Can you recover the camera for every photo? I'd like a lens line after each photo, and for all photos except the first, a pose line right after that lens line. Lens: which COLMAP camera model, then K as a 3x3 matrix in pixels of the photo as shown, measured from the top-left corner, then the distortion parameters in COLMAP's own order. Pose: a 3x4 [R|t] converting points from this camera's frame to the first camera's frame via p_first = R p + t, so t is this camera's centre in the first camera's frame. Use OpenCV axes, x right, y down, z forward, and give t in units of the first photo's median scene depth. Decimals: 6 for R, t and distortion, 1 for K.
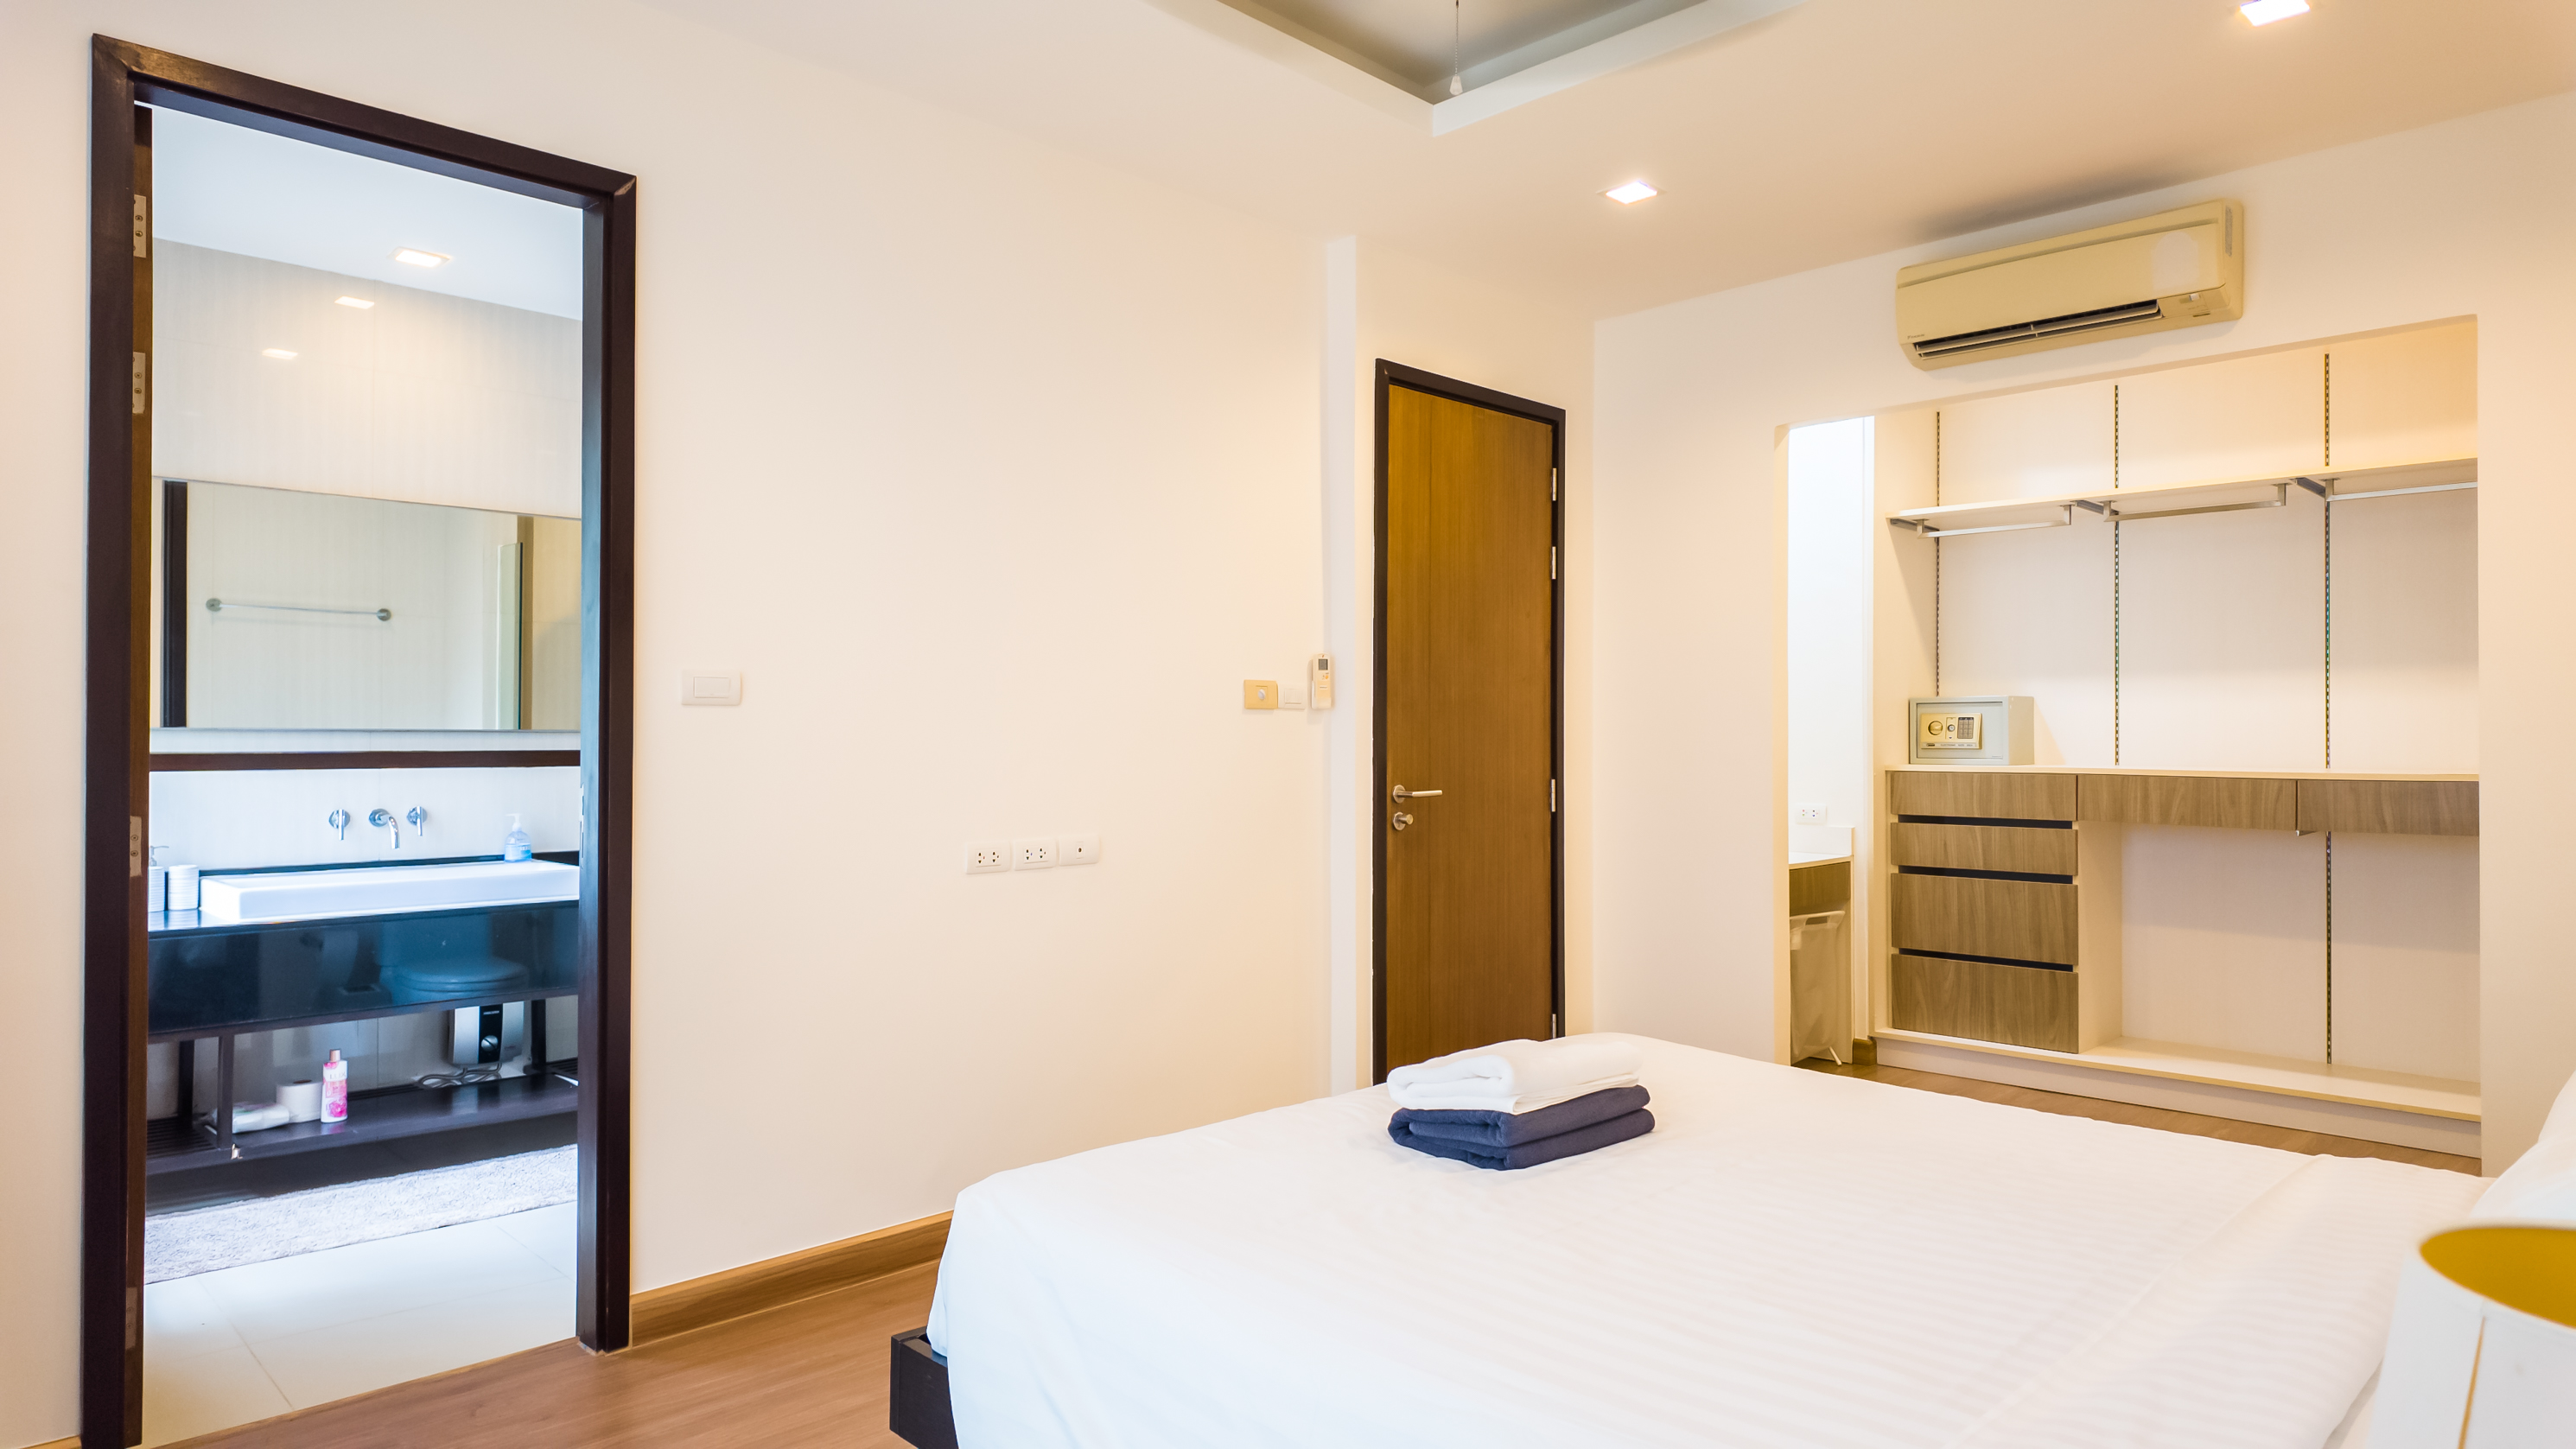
lens RADIAL K [[1491.7, 0, 1284.8], [0, 1491.7, 727.7], [0, 0, 1]] dist [0.040530, -0.037553]
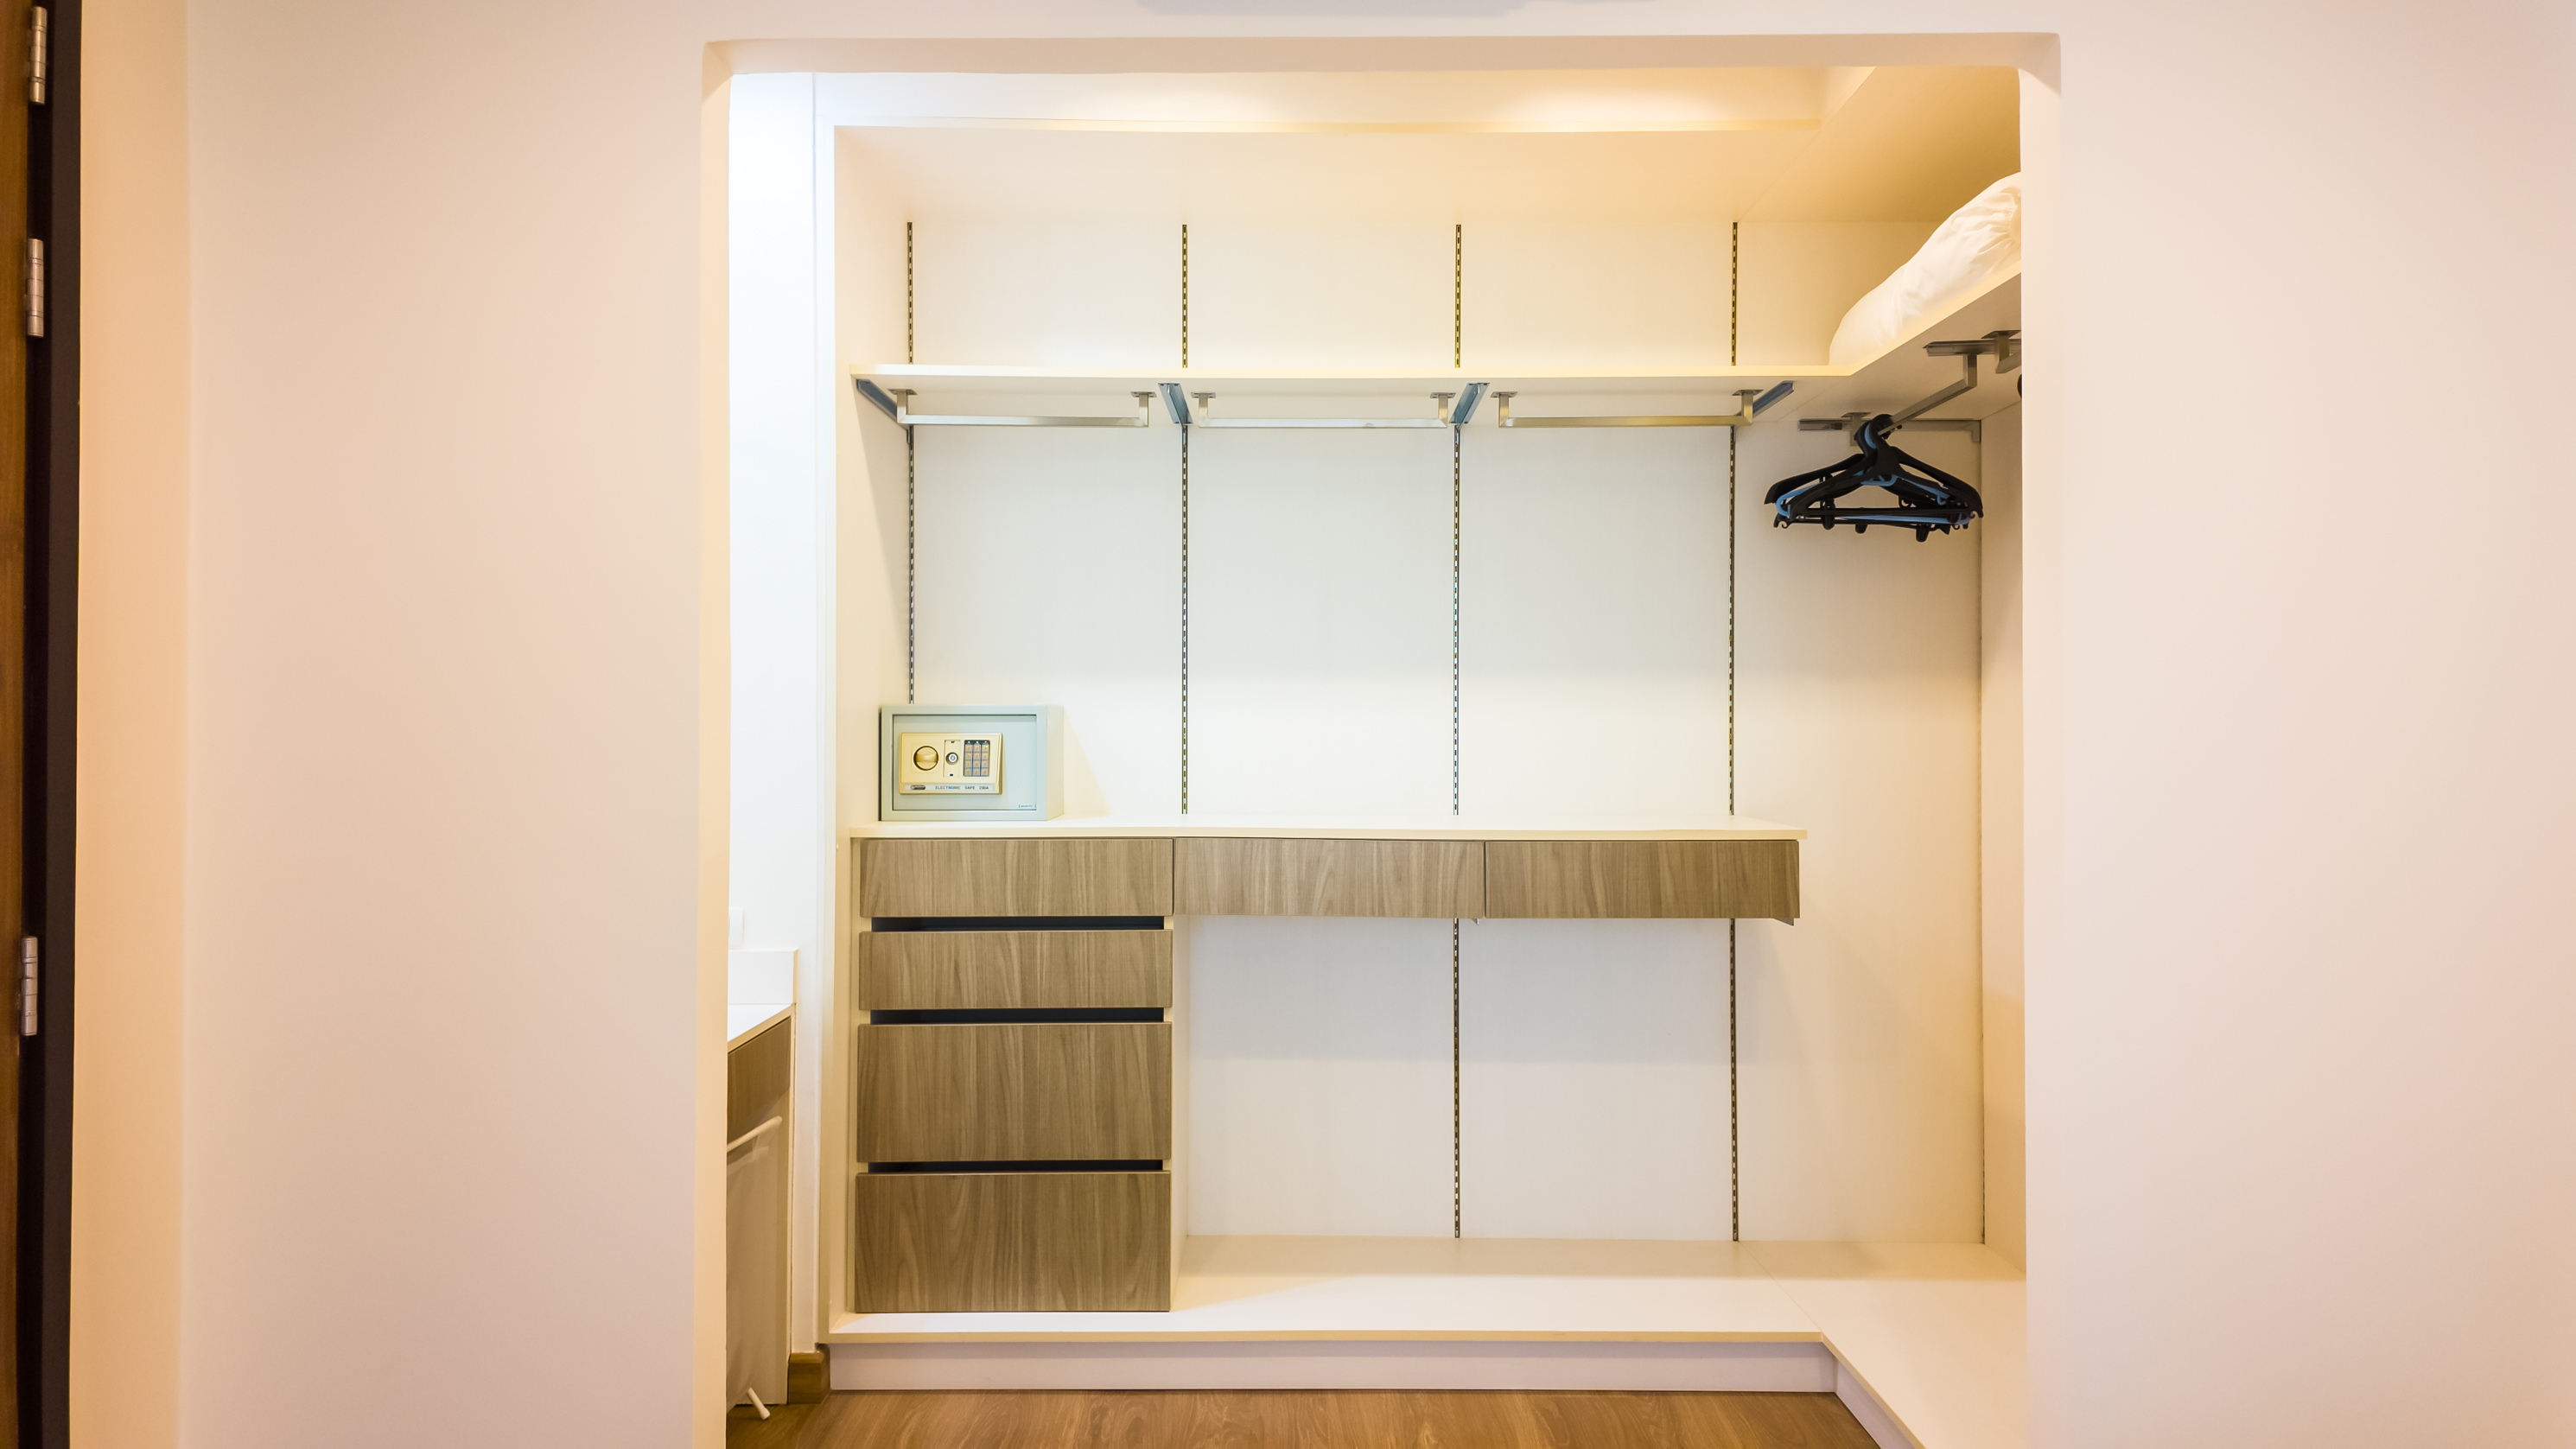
lens RADIAL K [[1491.7, 0, 1280.2], [0, 1491.7, 713.1], [0, 0, 1]] dist [0.040530, -0.037553]
pose [[0.706365, 0.012307, 0.707741, 0.145531], [-0.004249, 0.999905, -0.013147, -0.011431], [-0.707835, 0.006280, 0.706350, 0.586535]]
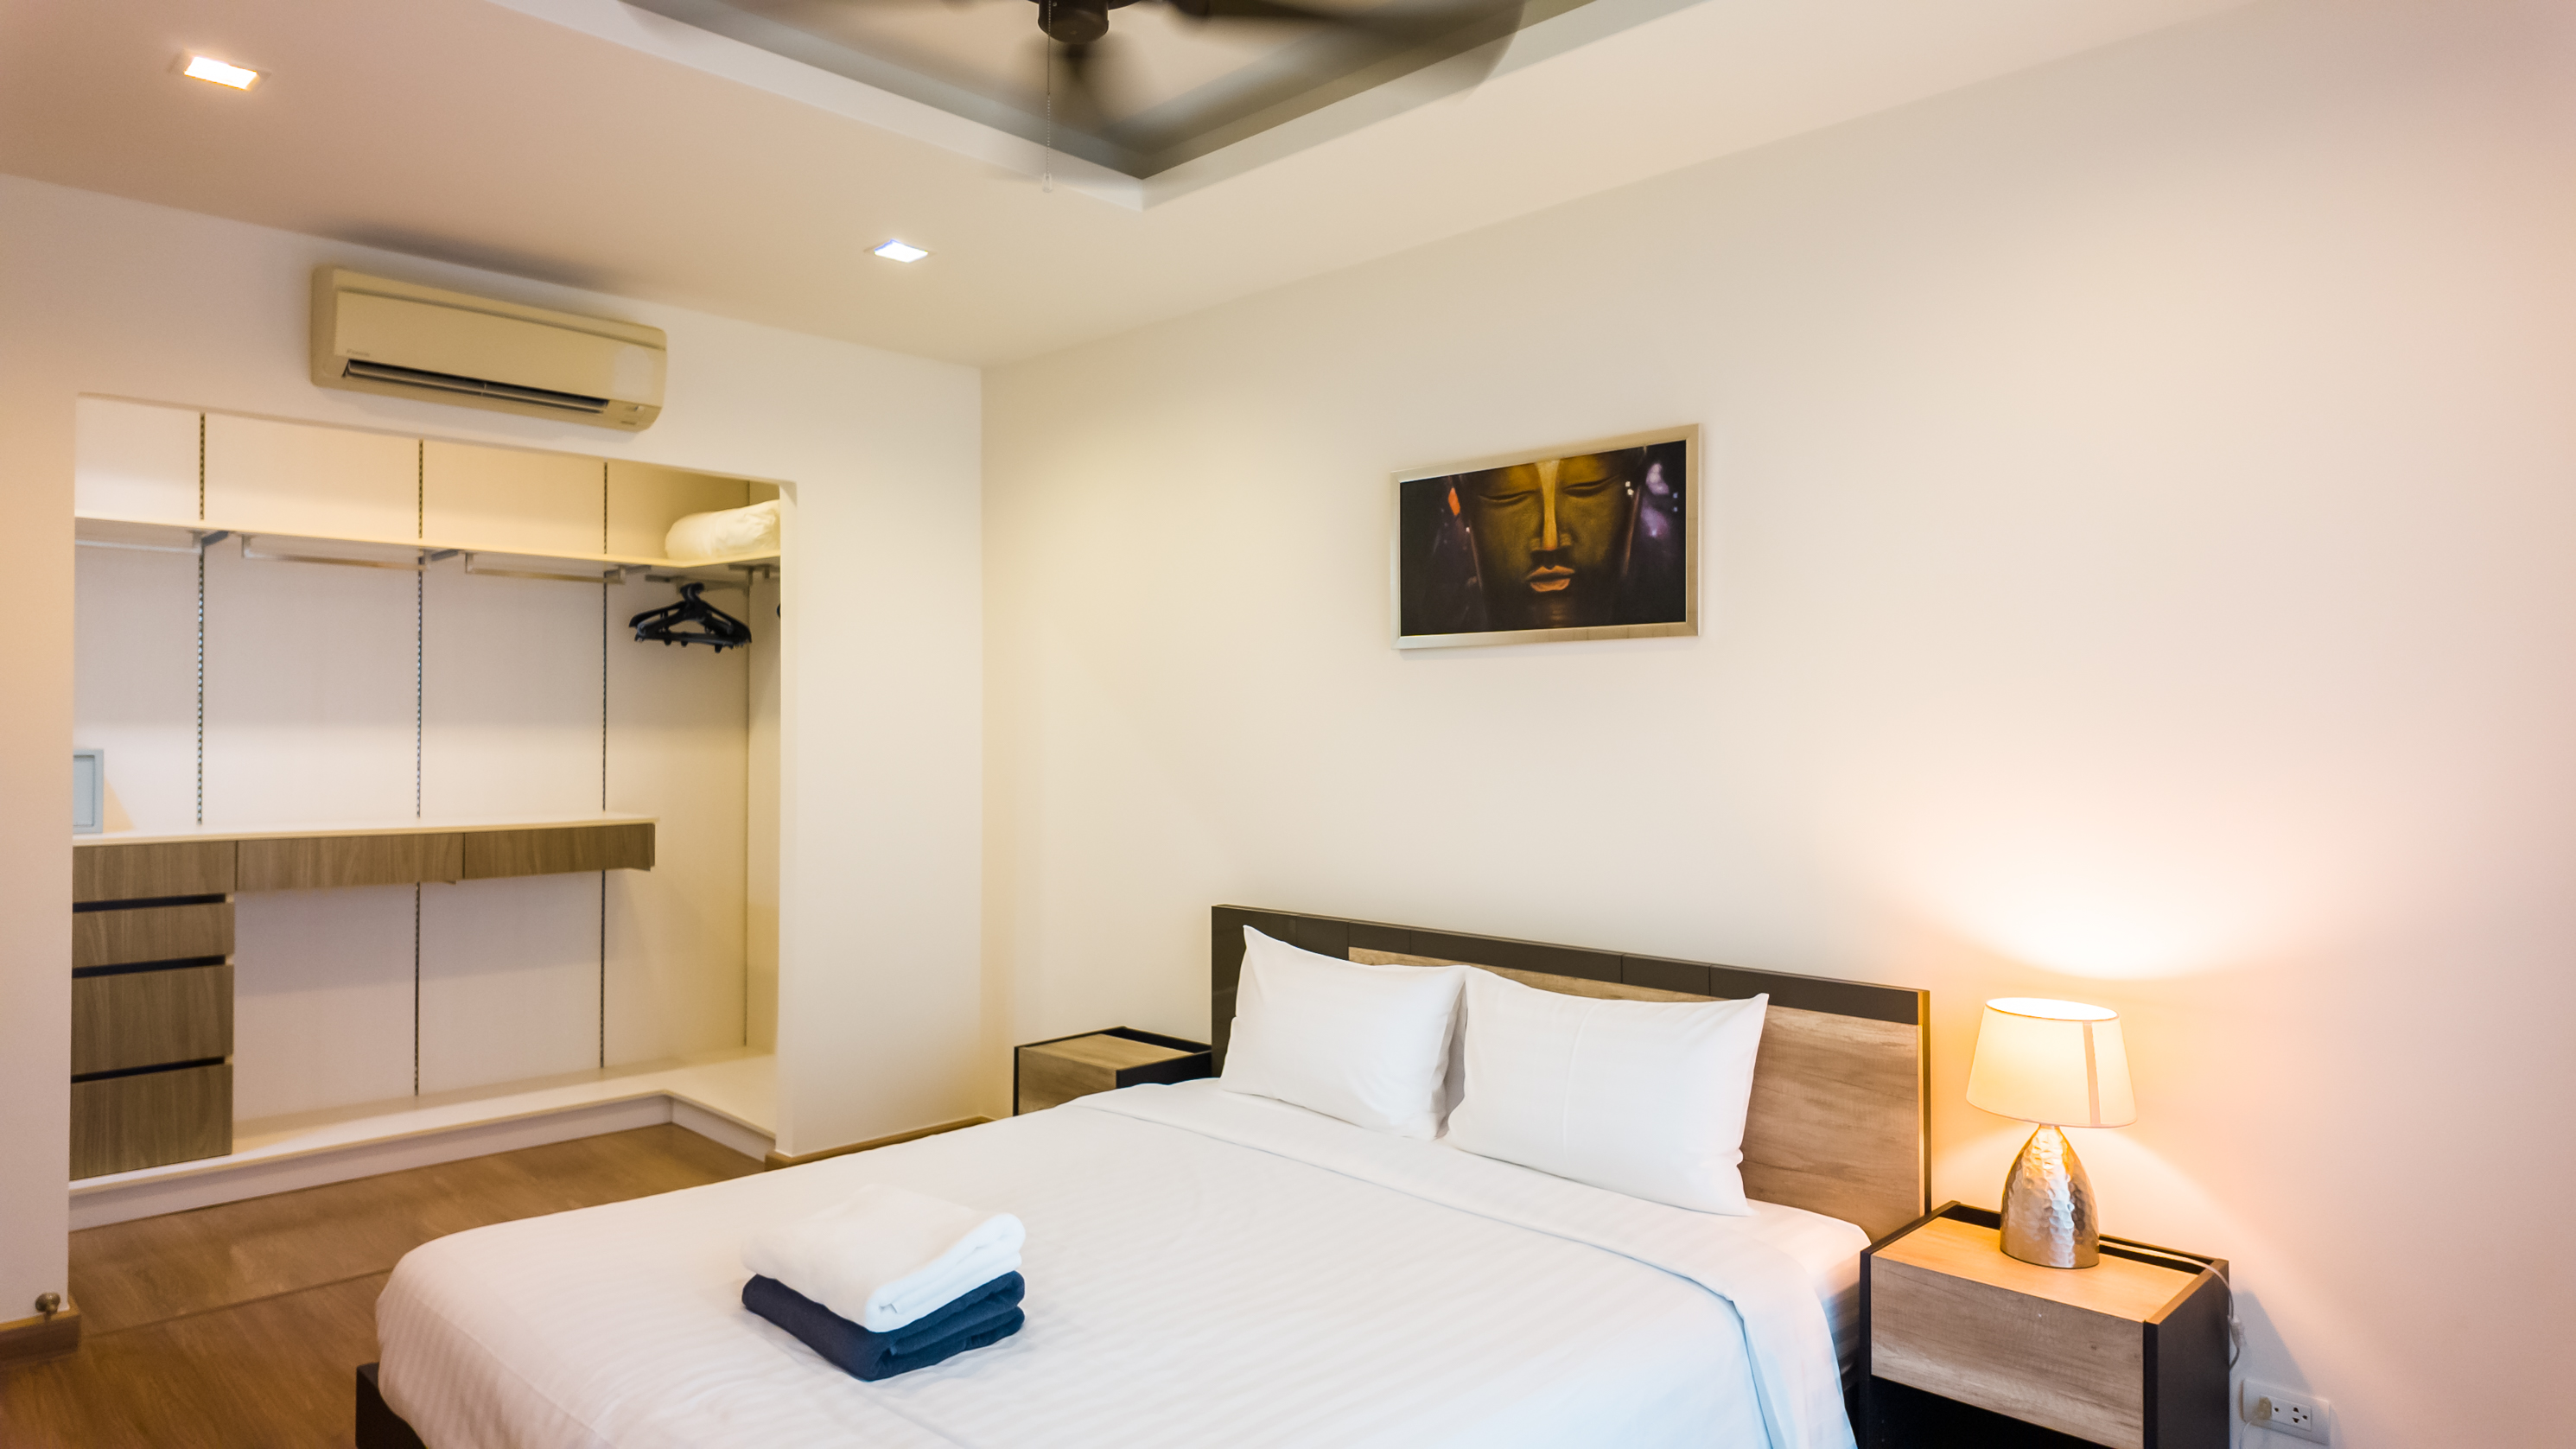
lens RADIAL K [[1491.7, 0, 1282.5], [0, 1491.7, 733.9], [0, 0, 1]] dist [0.040530, -0.037553]
pose [[-0.021494, 0.000211, 0.999769, -0.400205], [-0.011371, 0.999935, -0.000456, -0.040728], [-0.999704, -0.011378, -0.021490, 0.427554]]
